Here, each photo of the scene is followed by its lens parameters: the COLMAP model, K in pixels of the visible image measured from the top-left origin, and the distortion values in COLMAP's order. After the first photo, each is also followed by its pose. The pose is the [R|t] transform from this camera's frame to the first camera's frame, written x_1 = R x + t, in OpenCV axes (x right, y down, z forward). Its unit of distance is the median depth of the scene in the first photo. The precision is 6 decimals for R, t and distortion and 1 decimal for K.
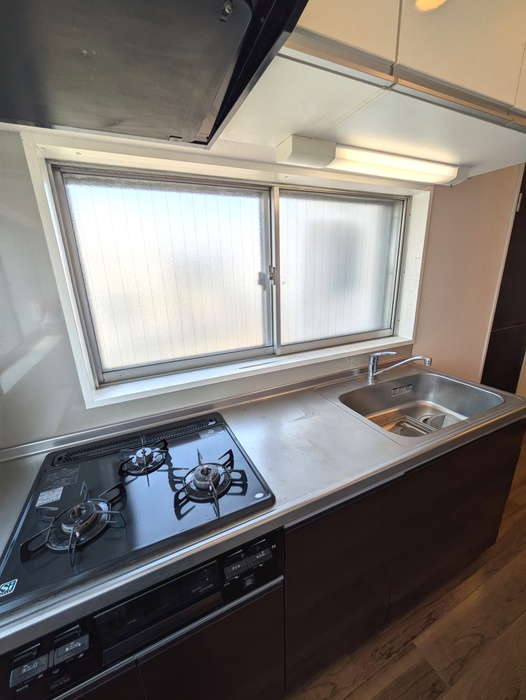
lens RADIAL K [[278.1, 0, 262.8], [0, 278.1, 350.0], [0, 0, 1]] dist [0.008240, -0.000674]
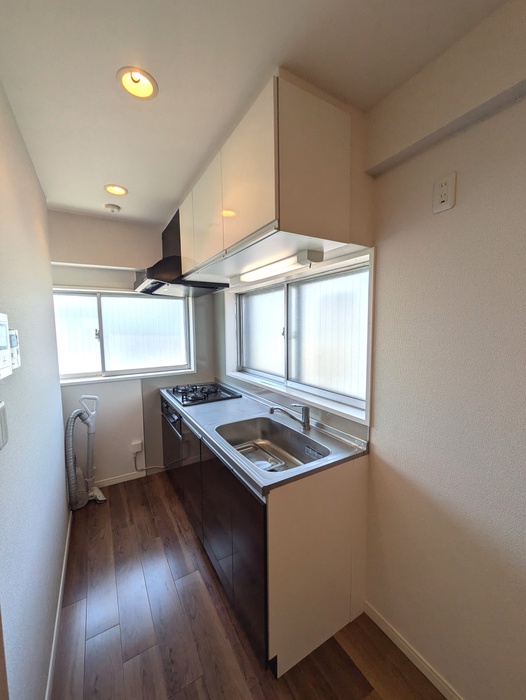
lens RADIAL K [[278.1, 0, 259.7], [0, 278.1, 348.5], [0, 0, 1]] dist [0.008240, -0.000674]
pose [[0.098021, 0.115969, -0.988404, 1.428603], [-0.286953, 0.954298, 0.083510, -0.241522], [0.952916, 0.275440, 0.126819, 0.597688]]
